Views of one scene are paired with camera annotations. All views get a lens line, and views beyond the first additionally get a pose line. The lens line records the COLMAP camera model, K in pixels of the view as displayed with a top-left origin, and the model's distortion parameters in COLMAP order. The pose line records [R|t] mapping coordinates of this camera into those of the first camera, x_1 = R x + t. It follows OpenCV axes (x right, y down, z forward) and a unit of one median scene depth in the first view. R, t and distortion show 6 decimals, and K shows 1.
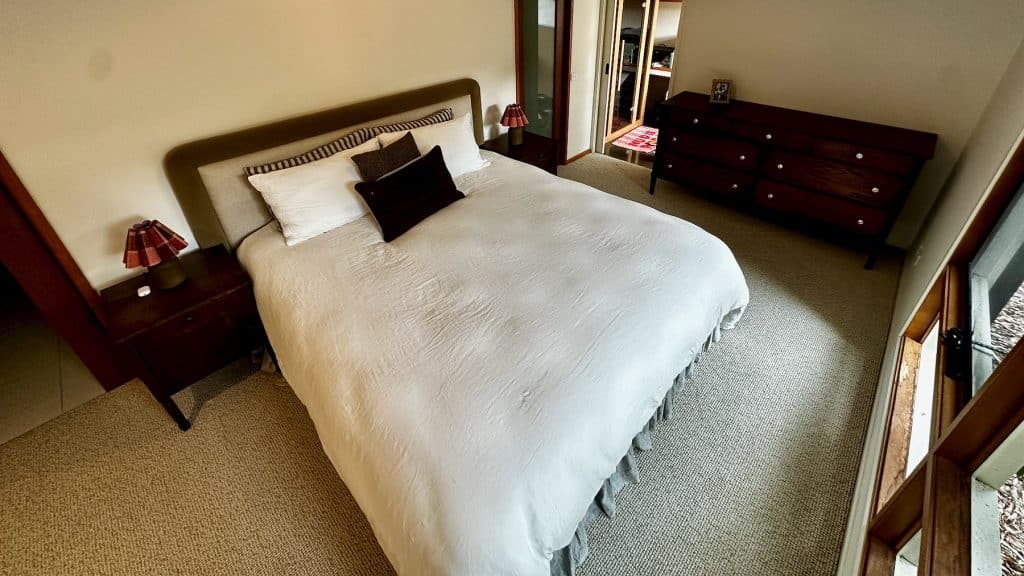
lens RADIAL K [[411.7, 0, 511.7], [0, 411.7, 191.3], [0, 0, 1]] dist [-0.003359, 0.001800]
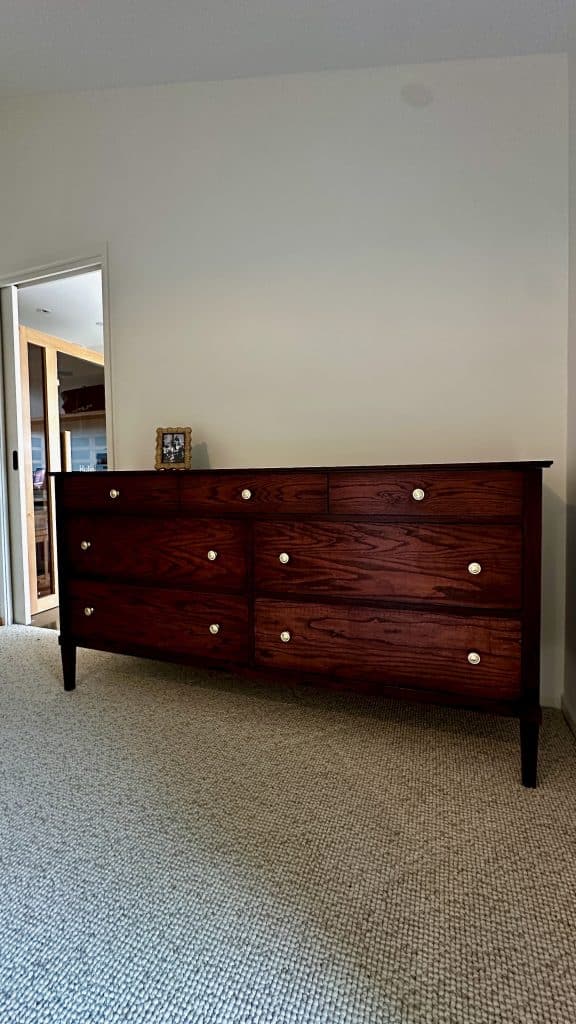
lens RADIAL K [[427.4, 0, 283.7], [0, 427.4, 490.8], [0, 0, 1]] dist [-0.000418, -0.000131]
pose [[0.916776, -0.001584, 0.399398, 0.643659], [0.183923, 0.889328, -0.418649, 0.087624], [-0.354533, 0.457266, 0.815607, 0.818426]]
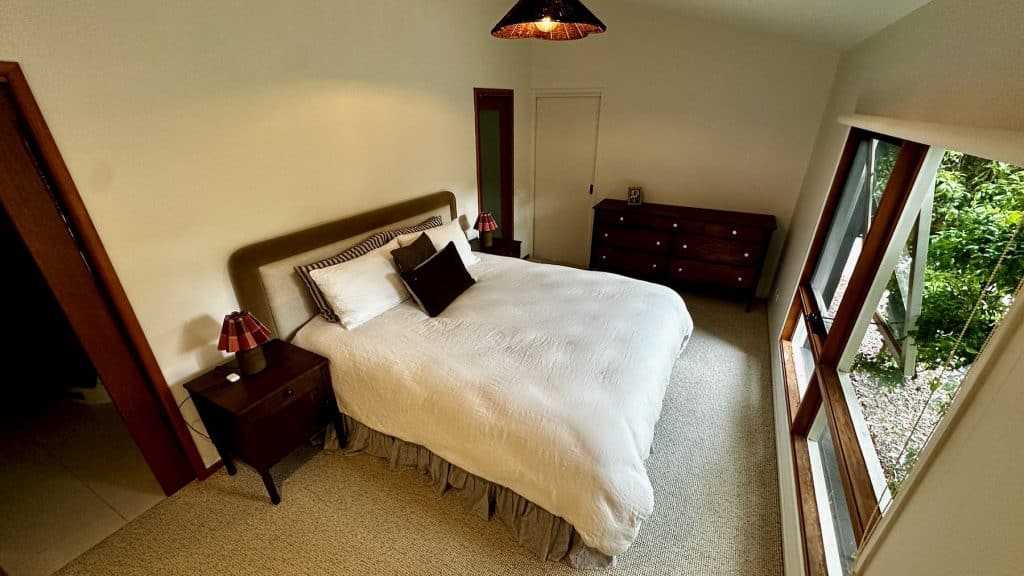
lens RADIAL K [[411.7, 0, 510.2], [0, 411.7, 303.9], [0, 0, 1]] dist [-0.003359, 0.001800]
pose [[0.959800, -0.102377, 0.261350, -0.388195], [0.114072, 0.993021, -0.029936, 0.141606], [-0.256461, 0.058545, 0.964780, -0.223601]]
